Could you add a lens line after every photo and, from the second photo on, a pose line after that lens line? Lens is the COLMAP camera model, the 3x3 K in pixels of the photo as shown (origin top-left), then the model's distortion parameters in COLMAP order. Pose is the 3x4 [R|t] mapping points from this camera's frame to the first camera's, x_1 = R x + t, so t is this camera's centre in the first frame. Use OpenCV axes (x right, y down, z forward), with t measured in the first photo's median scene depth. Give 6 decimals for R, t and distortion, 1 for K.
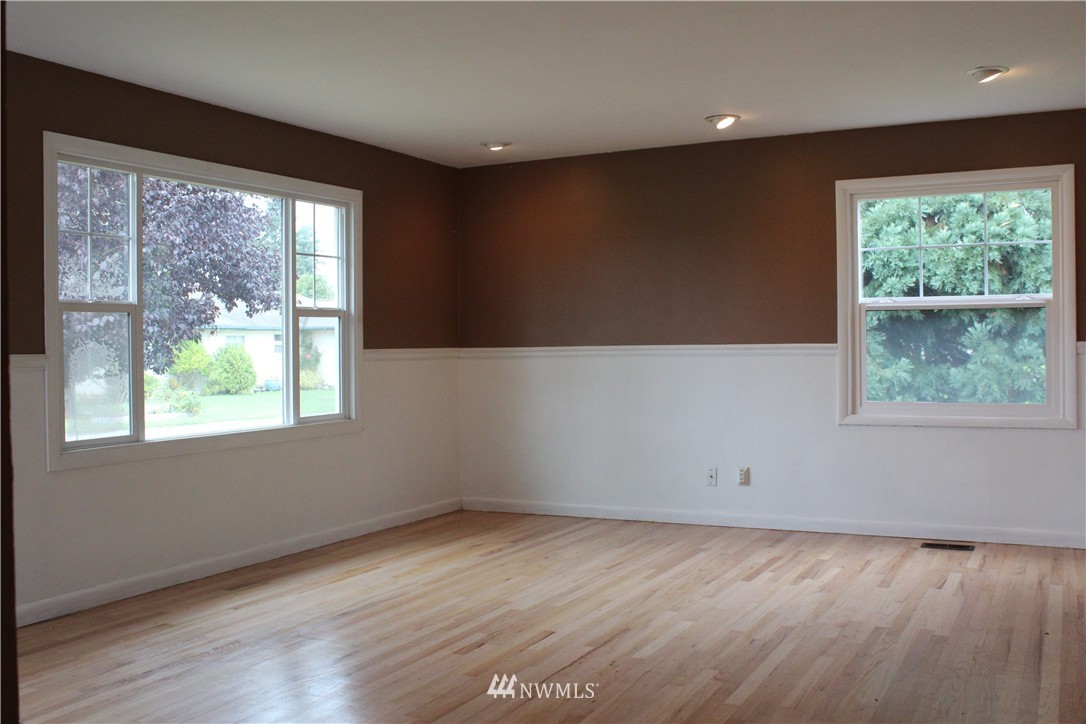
lens RADIAL K [[1056.8, 0, 545.6], [0, 1056.8, 376.6], [0, 0, 1]] dist [-0.149828, 0.169951]
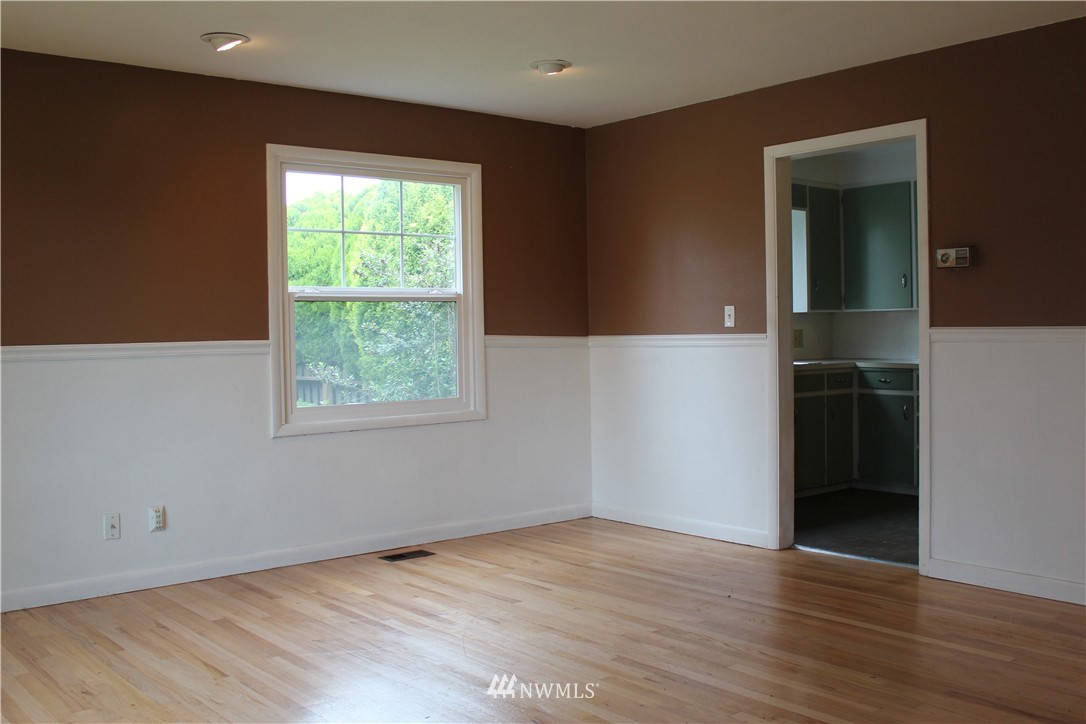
lens RADIAL K [[1056.8, 0, 545.6], [0, 1056.8, 376.6], [0, 0, 1]] dist [-0.149828, 0.169951]
pose [[0.382746, -0.037367, 0.923098, -0.443507], [0.039671, 0.998925, 0.023987, -0.015153], [-0.923001, 0.027440, 0.383817, 0.528305]]
